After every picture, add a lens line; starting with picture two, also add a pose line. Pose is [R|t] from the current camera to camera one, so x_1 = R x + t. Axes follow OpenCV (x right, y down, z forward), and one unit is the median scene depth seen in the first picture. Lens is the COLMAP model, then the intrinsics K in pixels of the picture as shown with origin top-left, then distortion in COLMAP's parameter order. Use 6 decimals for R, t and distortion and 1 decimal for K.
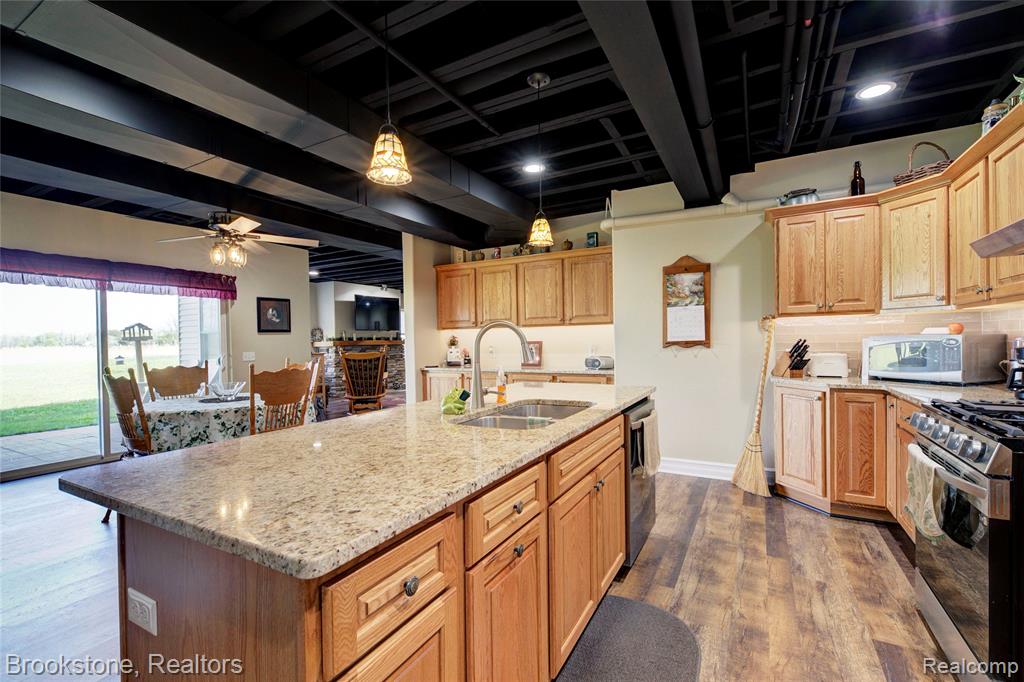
lens RADIAL K [[446.4, 0, 514.1], [0, 446.4, 344.9], [0, 0, 1]] dist [0.015996, -0.000397]
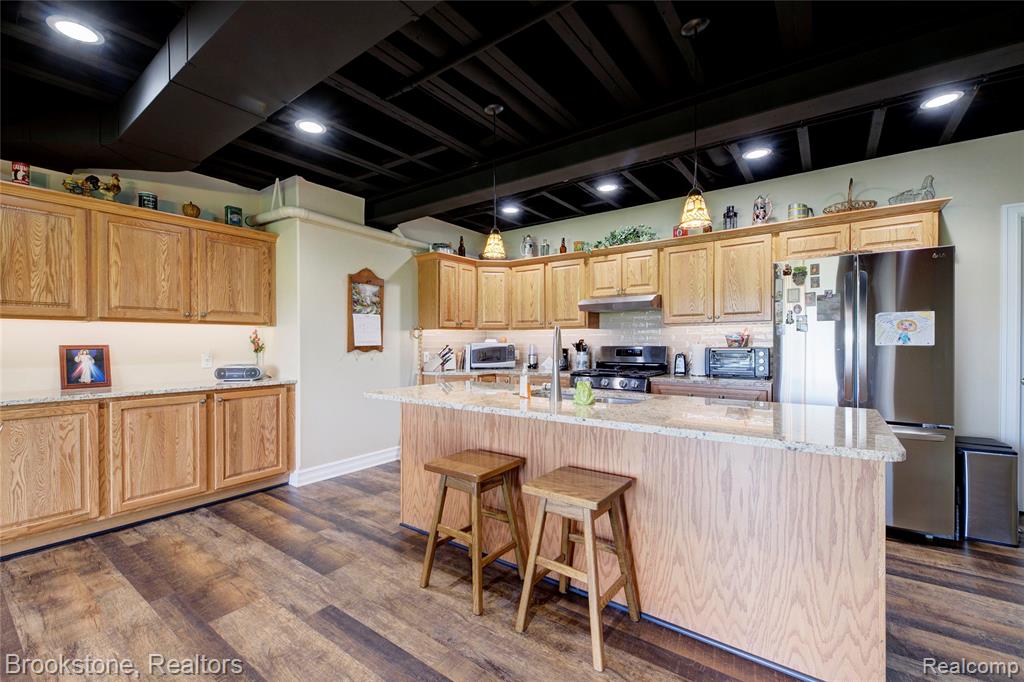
lens RADIAL K [[427.6, 0, 514.4], [0, 427.6, 344.8], [0, 0, 1]] dist [0.017216, -0.009547]
pose [[0.131143, 0.009296, 0.991320, -0.747254], [0.010460, 0.999887, -0.010760, 0.005019], [-0.991308, 0.011781, 0.131031, 0.614137]]
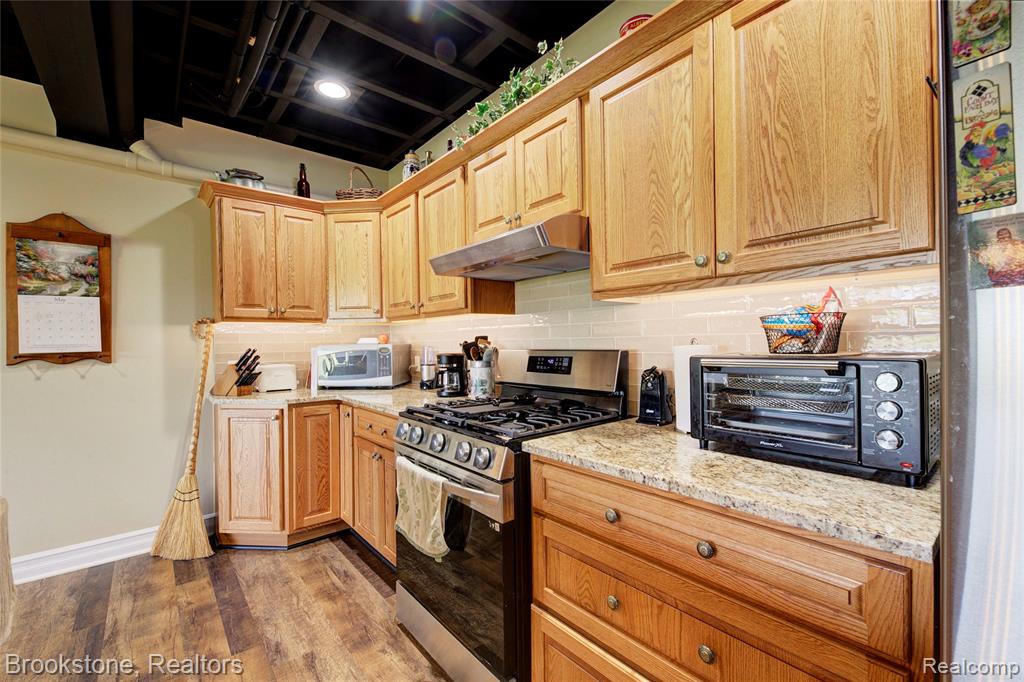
lens RADIAL K [[427.6, 0, 514.4], [0, 427.6, 344.8], [0, 0, 1]] dist [0.017216, -0.009547]
pose [[0.356793, 0.004413, 0.934173, 0.068120], [0.017867, 0.999774, -0.011547, -0.002217], [-0.934012, 0.020811, 0.356634, 0.261506]]
